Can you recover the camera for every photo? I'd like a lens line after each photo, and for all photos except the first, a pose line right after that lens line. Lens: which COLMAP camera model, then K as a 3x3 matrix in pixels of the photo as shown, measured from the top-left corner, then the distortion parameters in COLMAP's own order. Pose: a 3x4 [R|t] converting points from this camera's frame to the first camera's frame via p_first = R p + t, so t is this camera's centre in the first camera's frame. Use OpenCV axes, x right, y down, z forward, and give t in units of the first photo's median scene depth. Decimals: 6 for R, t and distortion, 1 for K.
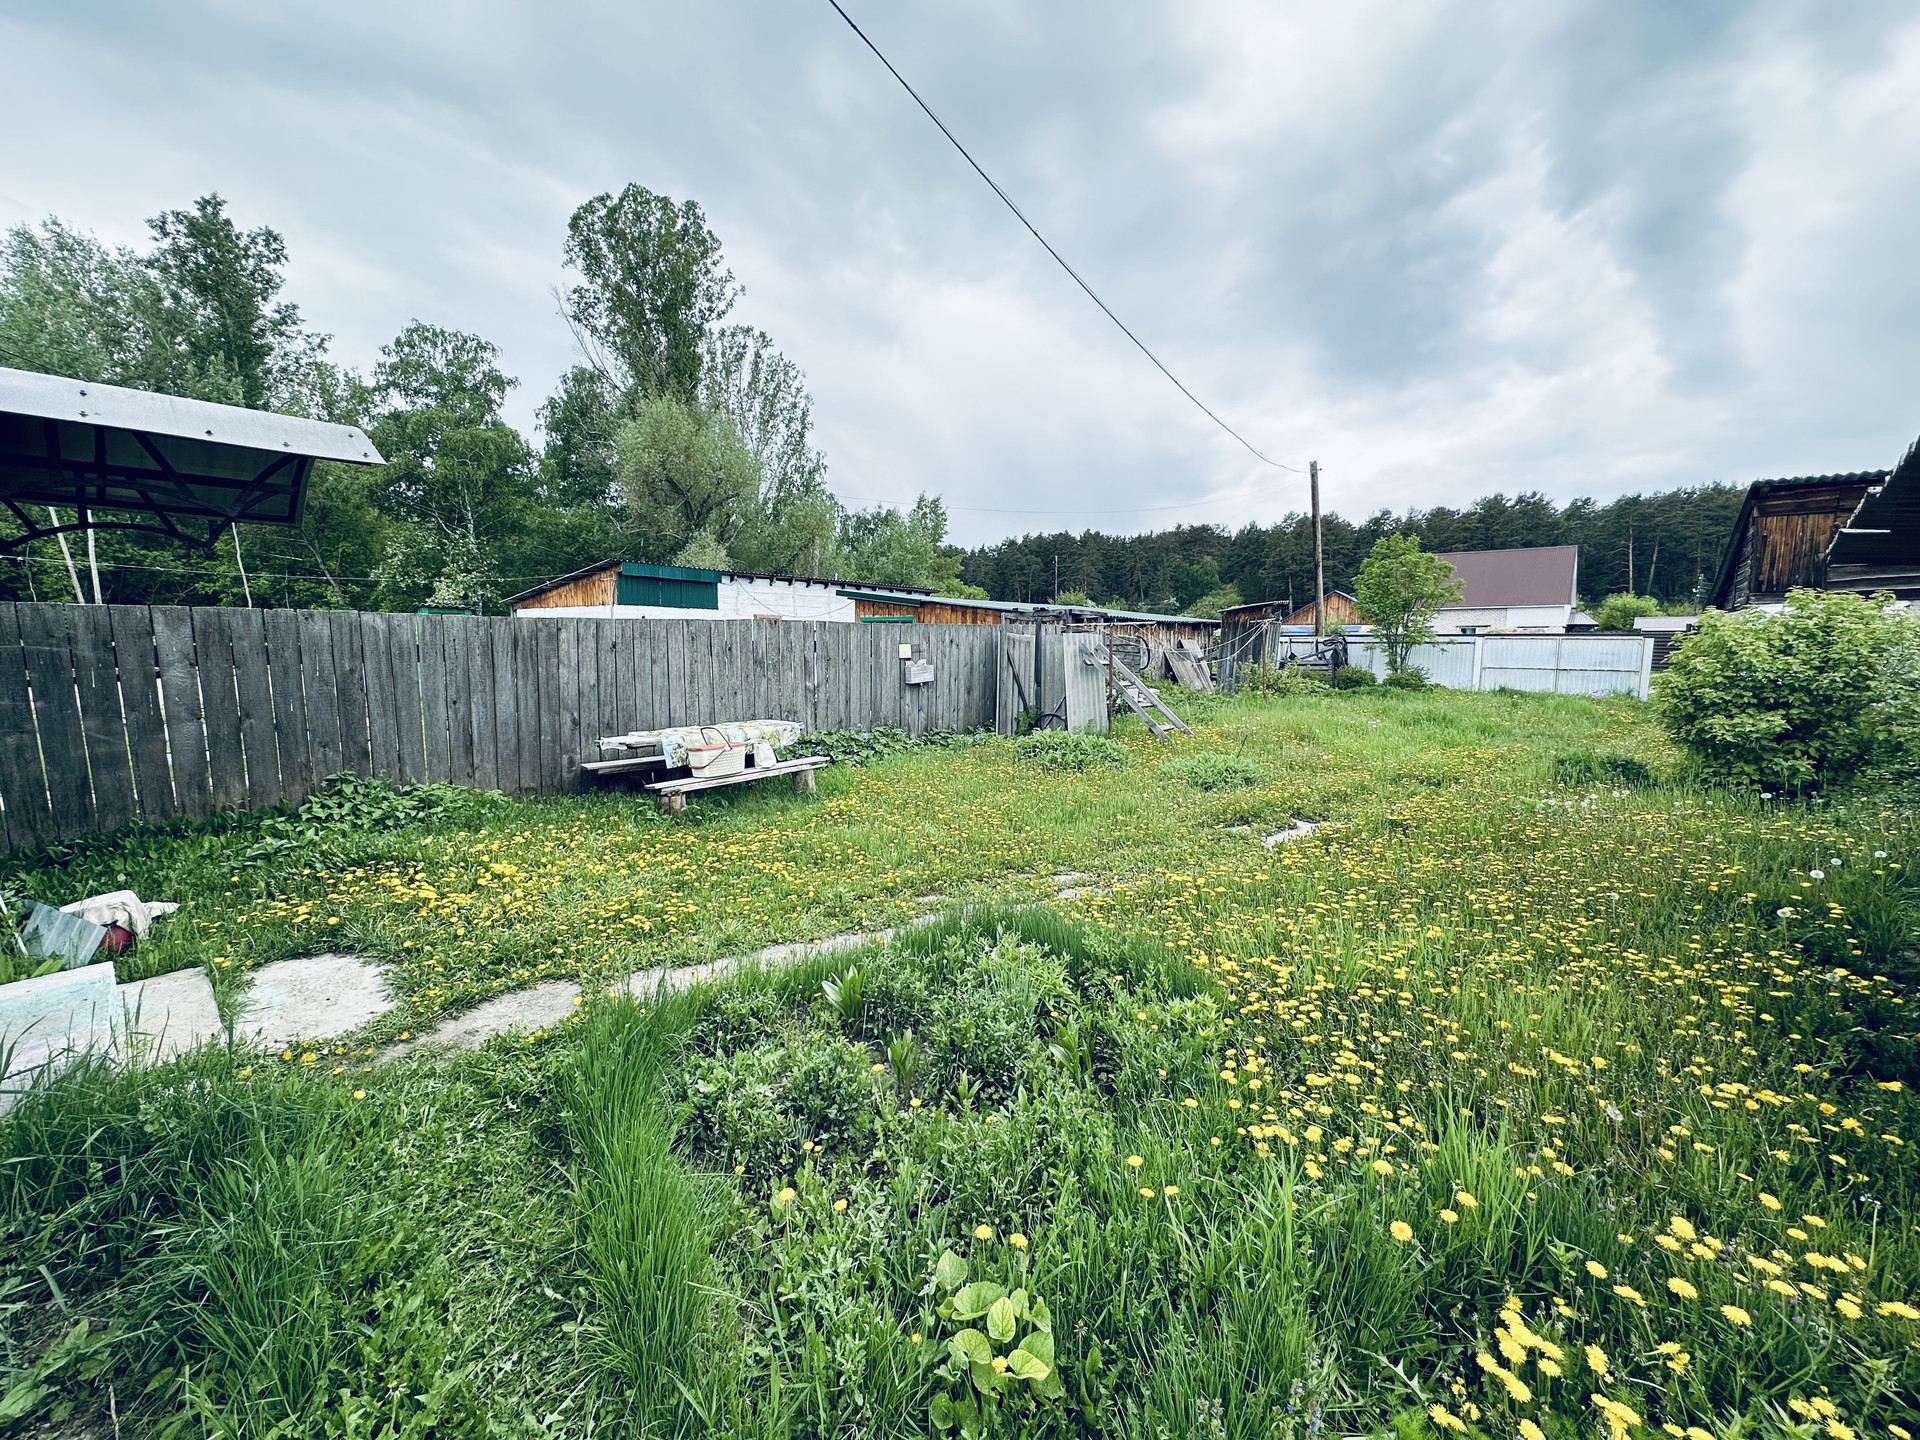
lens RADIAL K [[768.8, 0, 960.0], [0, 768.8, 720.0], [0, 0, 1]] dist [-0.002580, 0.000533]
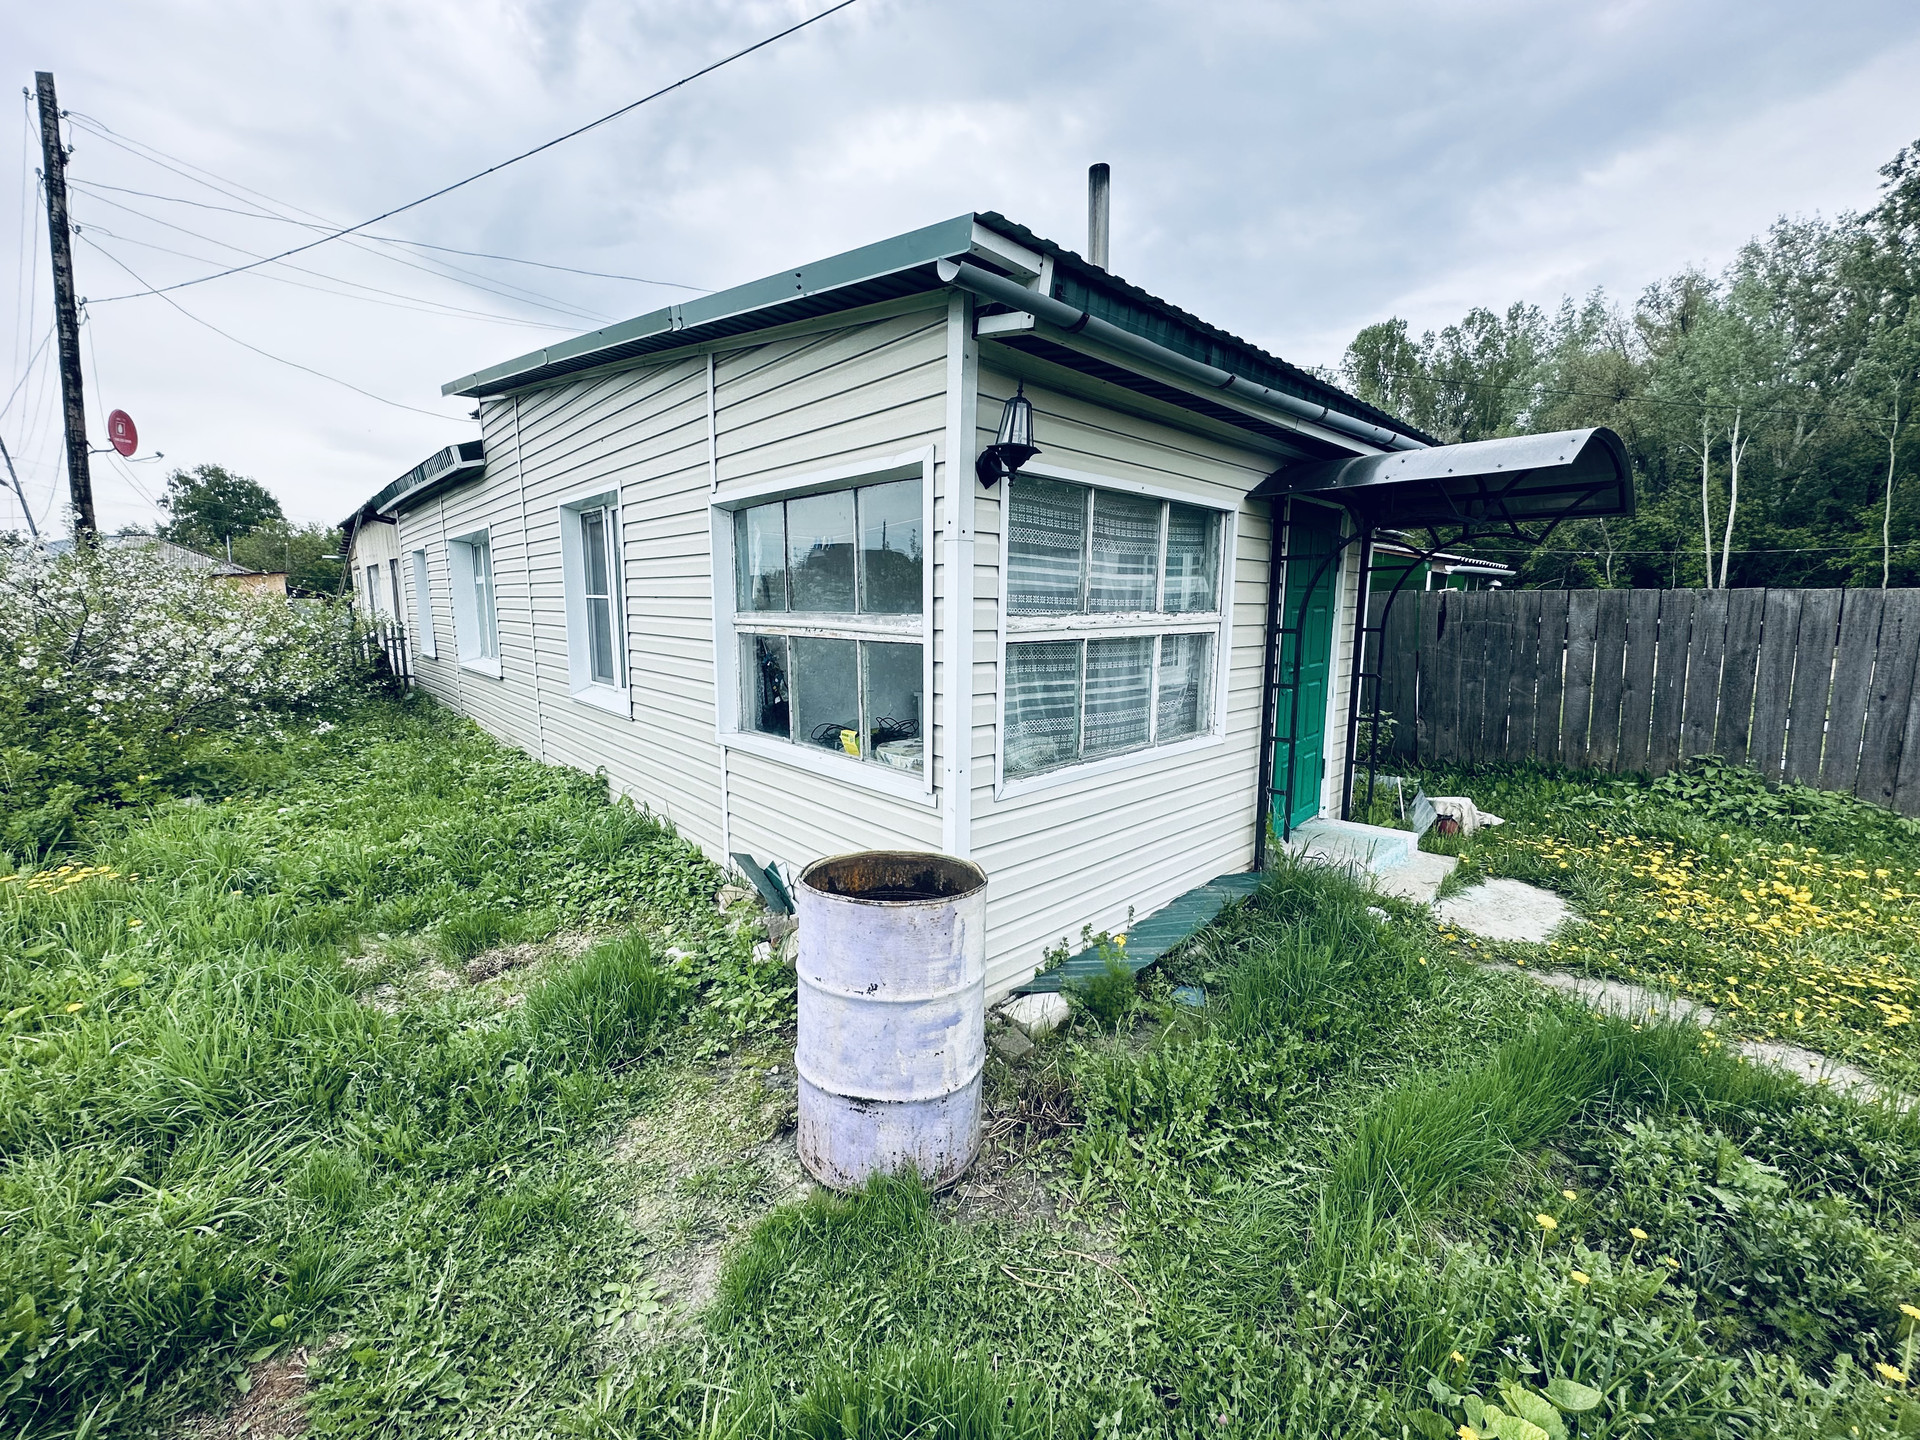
lens RADIAL K [[763.7, 0, 960.9], [0, 763.7, 723.0], [0, 0, 1]] dist [-0.001050, 0.000196]
pose [[-0.063660, 0.141743, -0.987854, 0.327954], [-0.110472, 0.982778, 0.148134, -0.015361], [0.991838, 0.118561, -0.046905, 0.139294]]
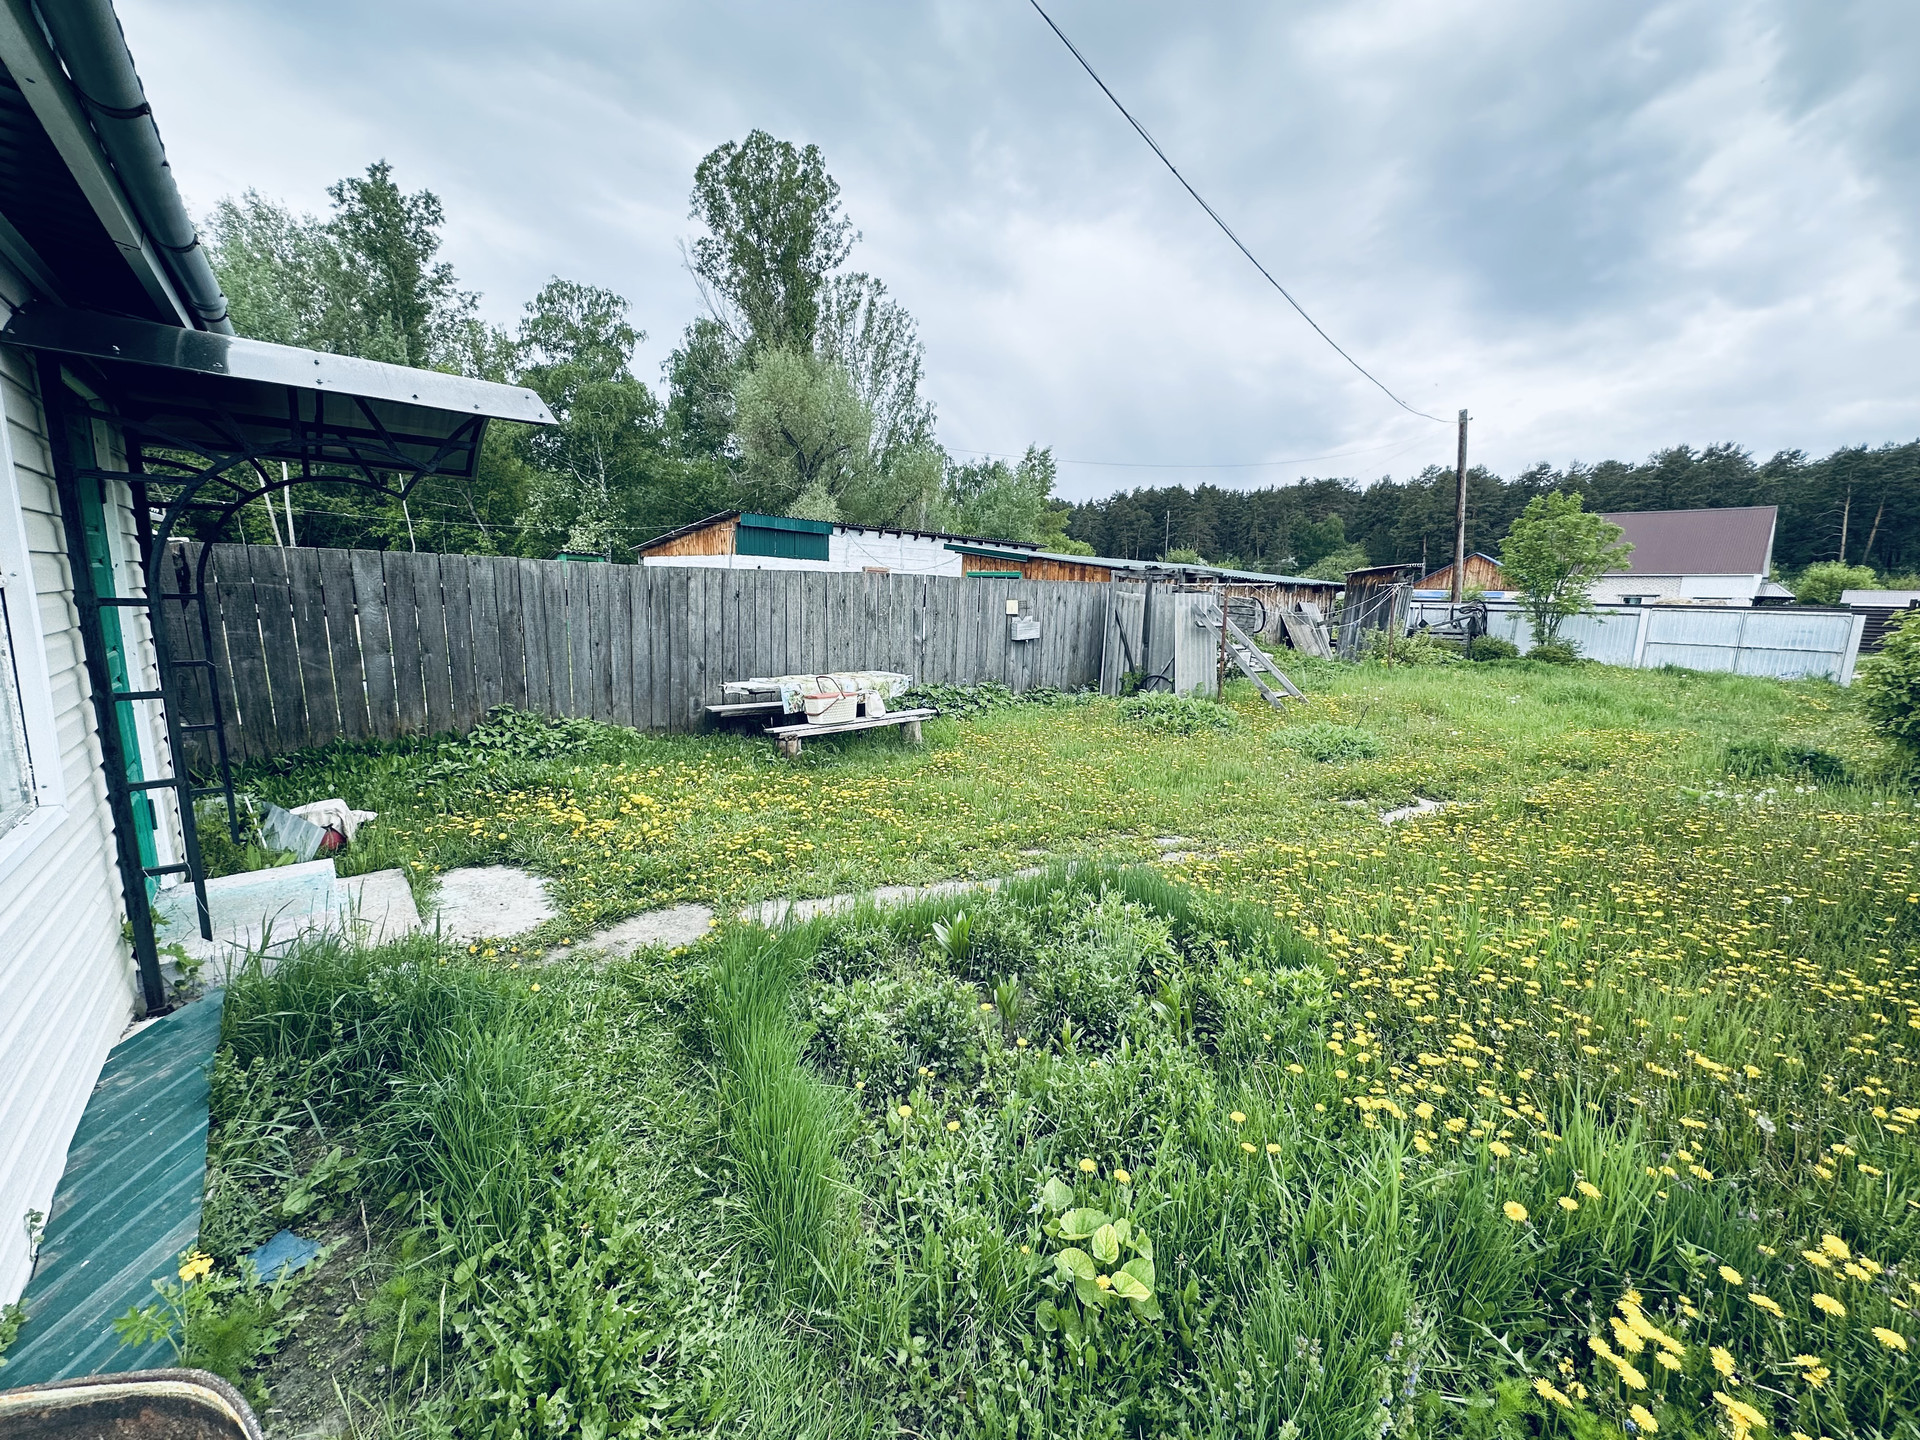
lens RADIAL K [[768.8, 0, 960.0], [0, 768.8, 720.0], [0, 0, 1]] dist [-0.002580, 0.000533]
pose [[0.991037, 0.045544, -0.125583, -0.019036], [-0.038258, 0.997475, 0.059836, -0.001366], [0.127991, -0.054496, 0.990277, -0.019299]]
